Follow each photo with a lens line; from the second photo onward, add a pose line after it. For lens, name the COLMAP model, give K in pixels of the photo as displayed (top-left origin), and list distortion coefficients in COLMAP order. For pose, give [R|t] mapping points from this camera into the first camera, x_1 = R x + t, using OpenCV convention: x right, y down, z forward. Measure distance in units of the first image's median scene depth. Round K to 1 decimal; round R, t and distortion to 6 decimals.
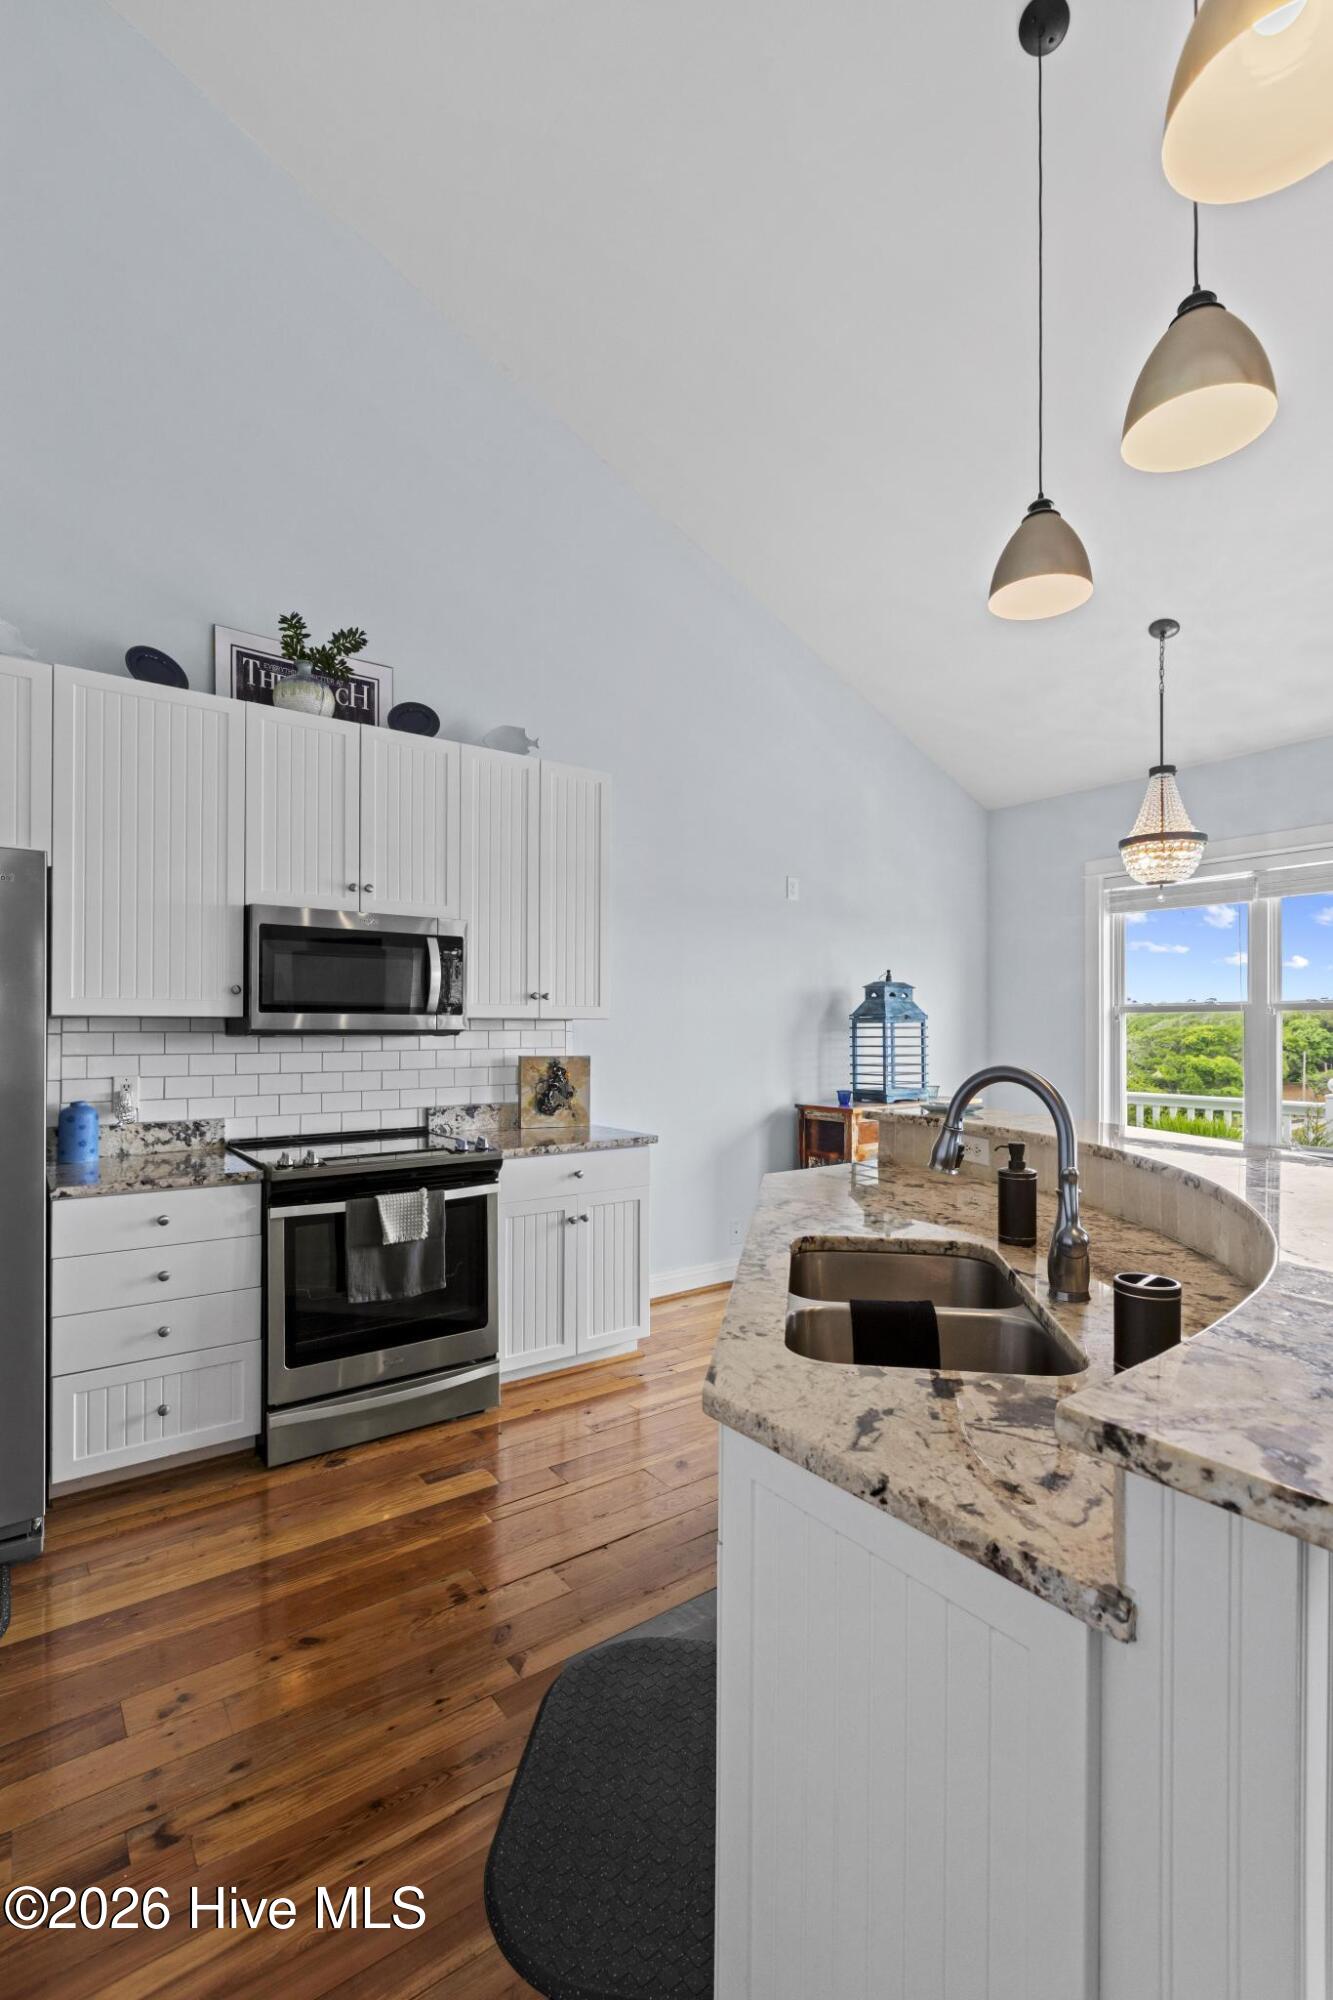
lens RADIAL K [[910.2, 0, 662.0], [0, 910.2, 1023.1], [0, 0, 1]] dist [0.000479, 0.000628]
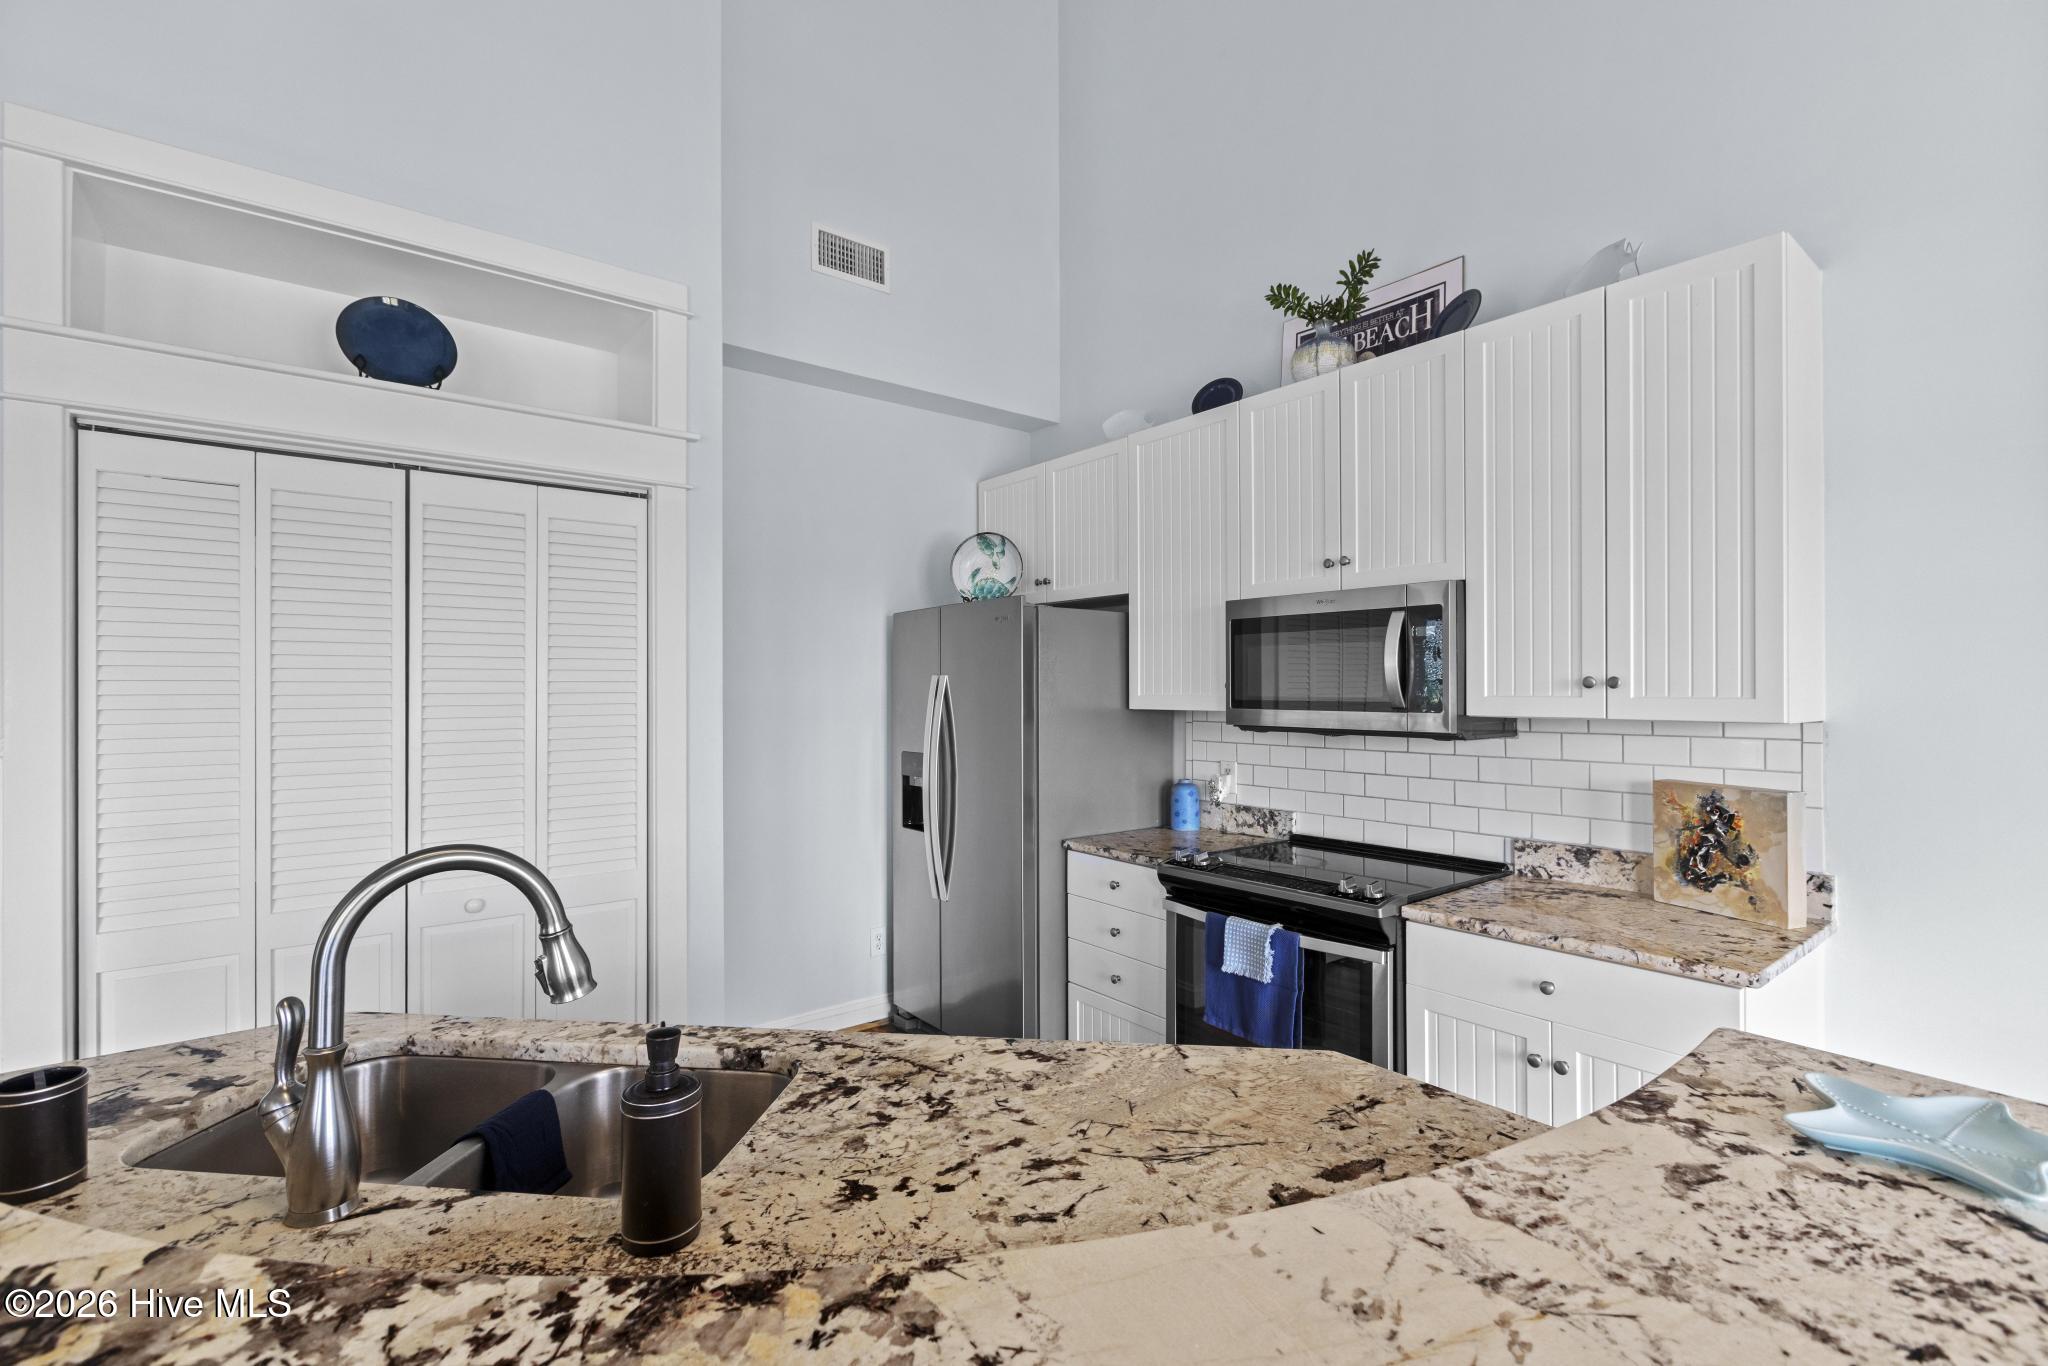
lens RADIAL K [[914.0, 0, 1029.2], [0, 914.0, 685.2], [0, 0, 1]] dist [0.002791, 0.000104]
pose [[0.040362, -0.005726, -0.999169, 0.449473], [0.006787, 0.999962, -0.005457, -0.026639], [0.999162, -0.006561, 0.040400, 0.592385]]
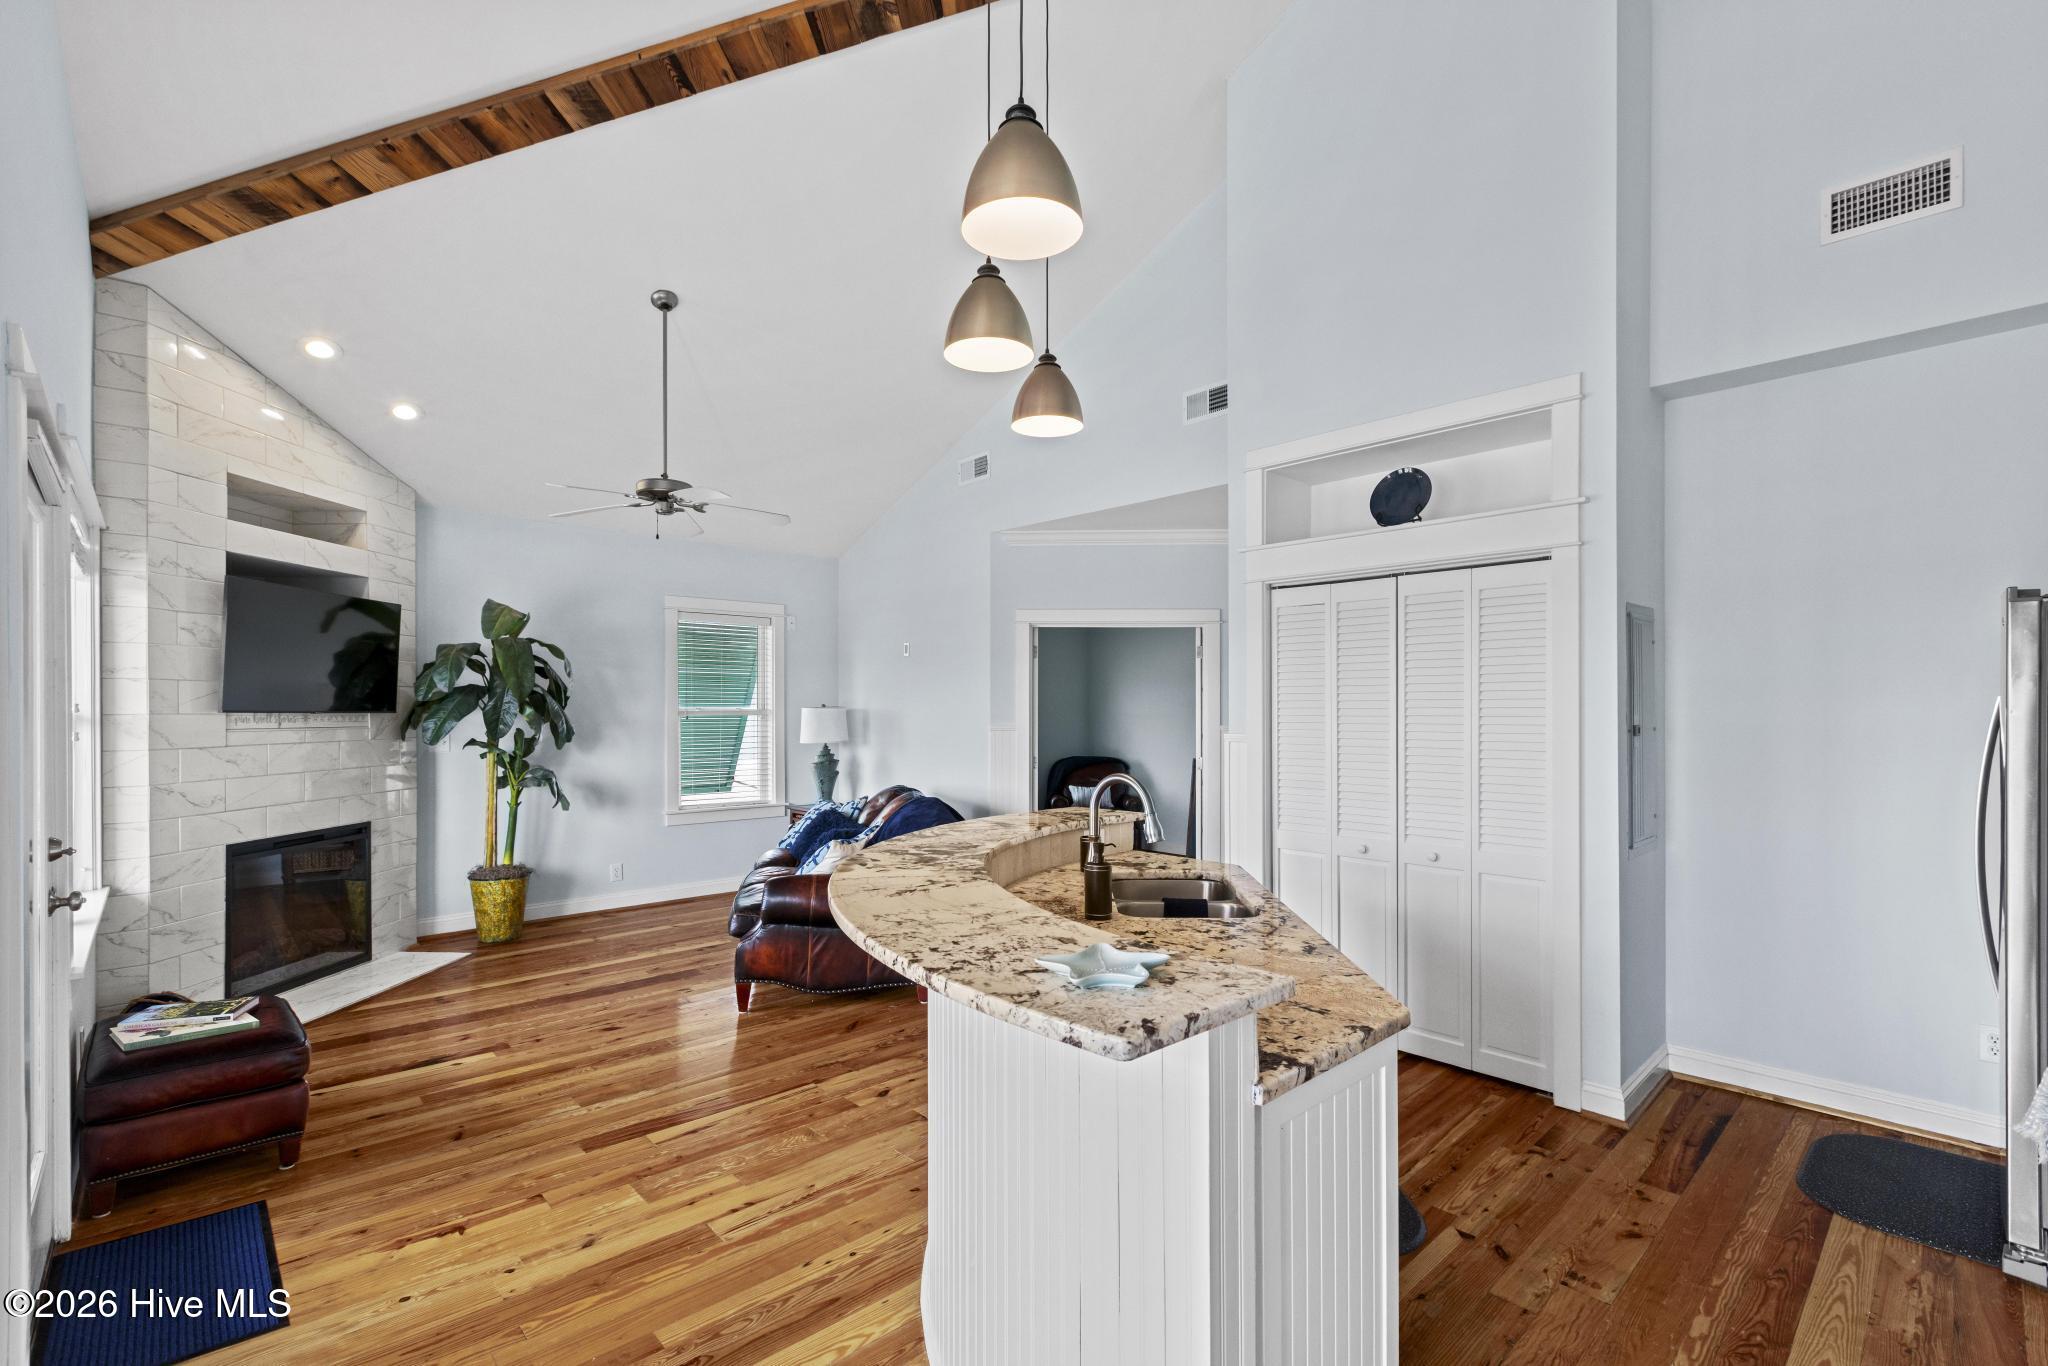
lens RADIAL K [[925.1, 0, 1030.1], [0, 925.1, 706.2], [0, 0, 1]] dist [0.002216, -0.000901]
pose [[-0.992210, -0.001467, -0.124568, 0.330807], [-0.000451, 0.999966, -0.008182, -0.028975], [0.124576, -0.008062, -0.992177, 1.171400]]
